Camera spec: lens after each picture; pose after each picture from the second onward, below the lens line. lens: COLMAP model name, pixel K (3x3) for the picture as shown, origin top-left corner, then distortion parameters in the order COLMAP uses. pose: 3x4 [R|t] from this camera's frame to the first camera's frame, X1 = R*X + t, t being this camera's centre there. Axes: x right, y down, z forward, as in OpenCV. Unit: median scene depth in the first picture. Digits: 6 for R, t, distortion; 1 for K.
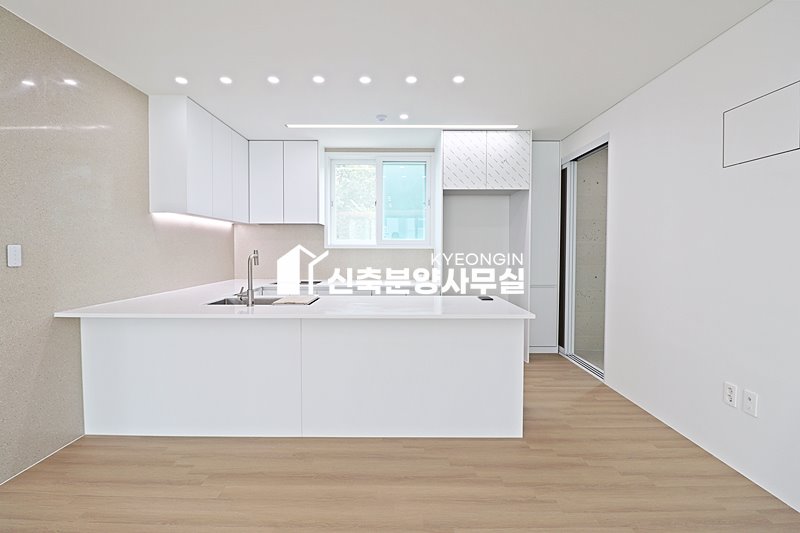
lens RADIAL K [[369.8, 0, 398.4], [0, 369.8, 260.2], [0, 0, 1]] dist [-0.000812, -0.013213]
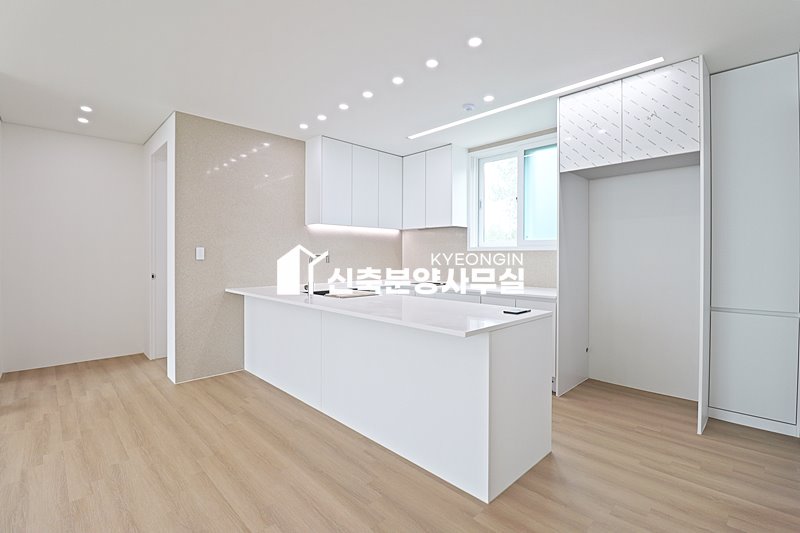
lens RADIAL K [[371.9, 0, 396.8], [0, 371.9, 259.3], [0, 0, 1]] dist [-0.000889, -0.012931]
pose [[0.693751, 0.005164, -0.720196, 0.461708], [-0.022735, 0.999633, -0.014733, 0.010103], [0.719856, 0.026595, 0.693614, 0.223261]]
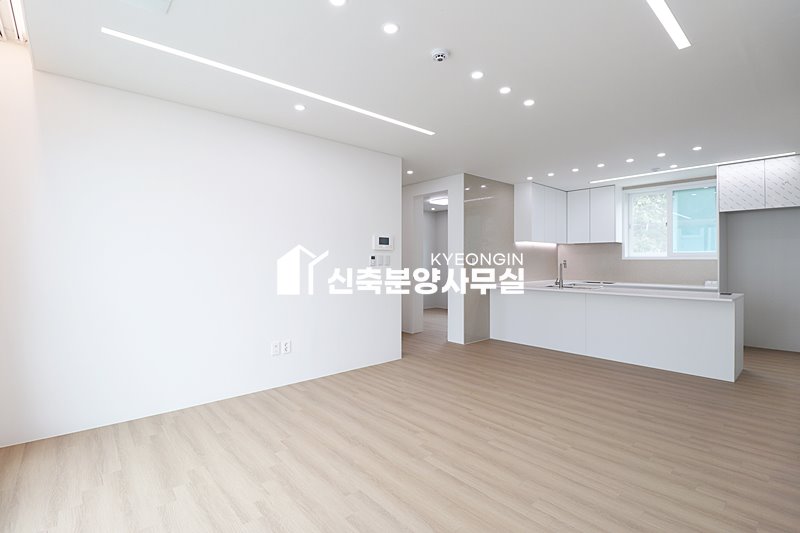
lens RADIAL K [[370.2, 0, 396.0], [0, 370.2, 261.0], [0, 0, 1]] dist [0.000605, -0.013439]
pose [[0.657747, -0.003152, -0.753232, 0.350139], [-0.020873, 0.999531, -0.022410, 0.027303], [0.752950, 0.030462, 0.657373, -0.669435]]
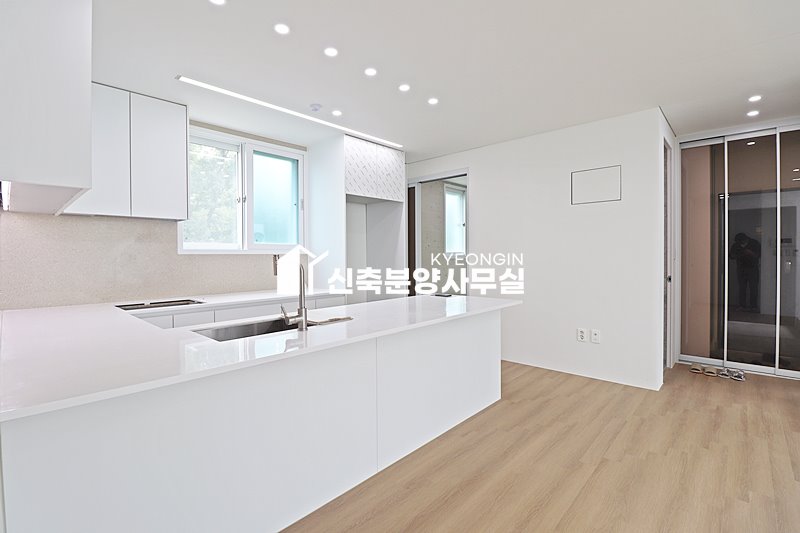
lens RADIAL K [[371.9, 0, 396.8], [0, 371.9, 259.3], [0, 0, 1]] dist [-0.000889, -0.012931]
pose [[0.679767, -0.015183, 0.733271, -0.537069], [0.030837, 0.999493, -0.007892, -0.003607], [-0.732780, 0.027977, 0.679891, 0.233820]]
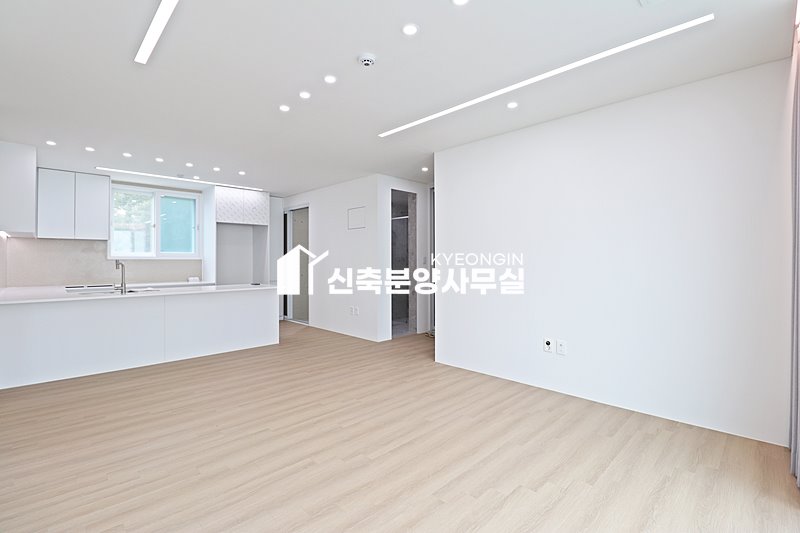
lens RADIAL K [[367.2, 0, 397.4], [0, 367.2, 259.3], [0, 0, 1]] dist [-0.000959, -0.012911]
pose [[0.713909, -0.001182, 0.700238, -0.444635], [0.025047, 0.999402, -0.023850, 0.027396], [-0.699791, 0.034565, 0.713511, -0.692506]]
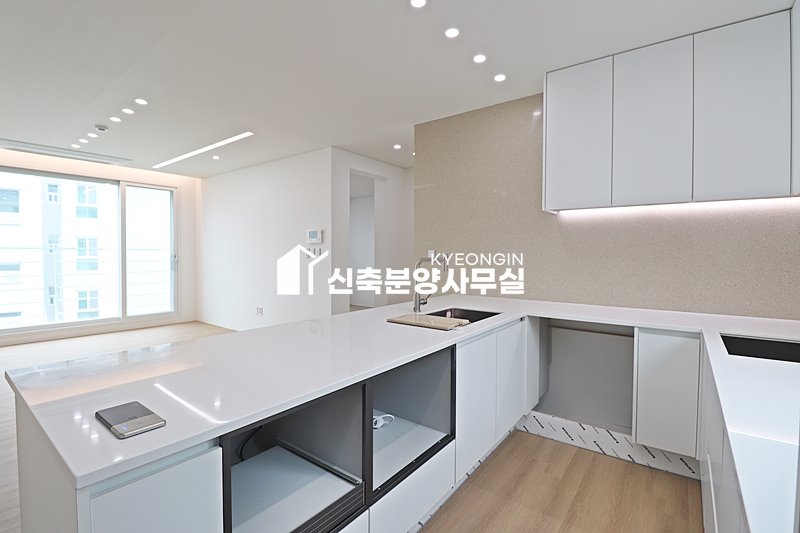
lens RADIAL K [[371.9, 0, 396.8], [0, 371.9, 259.3], [0, 0, 1]] dist [-0.000889, -0.012931]
pose [[-0.608981, 0.007785, -0.793147, 0.253631], [-0.029984, 0.999011, 0.032827, -0.027035], [0.792618, 0.043773, -0.608145, 1.011728]]
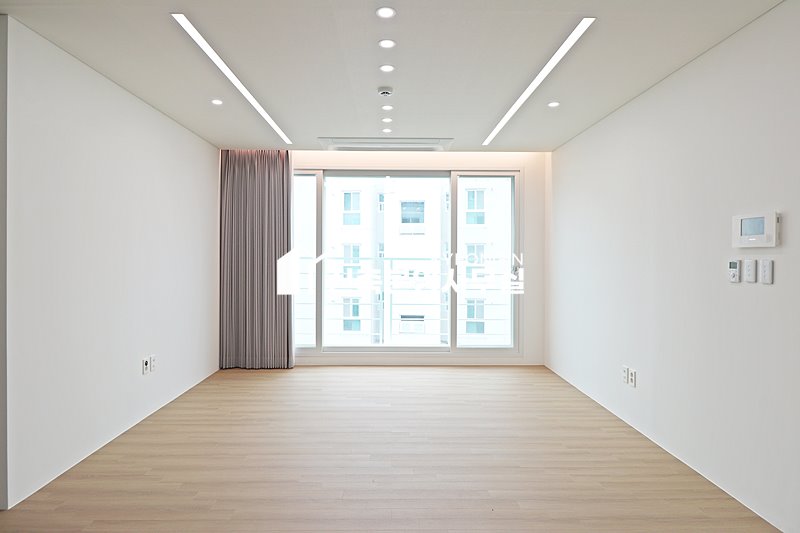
lens RADIAL K [[466.0, 0, 396.5], [0, 466.0, 261.2], [0, 0, 1]] dist [-0.005286, -0.001734]
pose [[-0.999805, -0.006897, -0.018501, -0.059299], [-0.007598, 0.999246, 0.038076, -0.033487], [0.018224, 0.038209, -0.999104, 0.663616]]
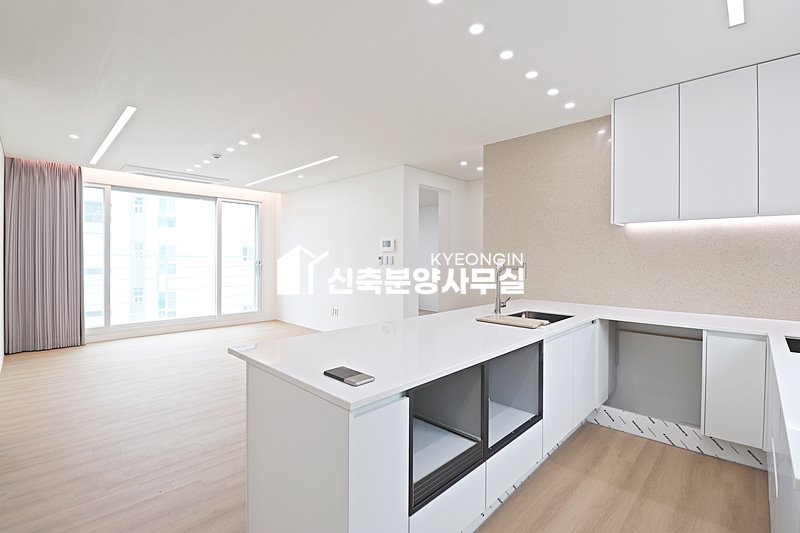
lens RADIAL K [[367.2, 0, 397.4], [0, 367.2, 259.3], [0, 0, 1]] dist [-0.000959, -0.012911]
pose [[-0.698907, -0.003996, -0.715201, 0.382569], [-0.028608, 0.999340, 0.022373, -0.034536], [0.714640, 0.036097, -0.698561, 1.016262]]
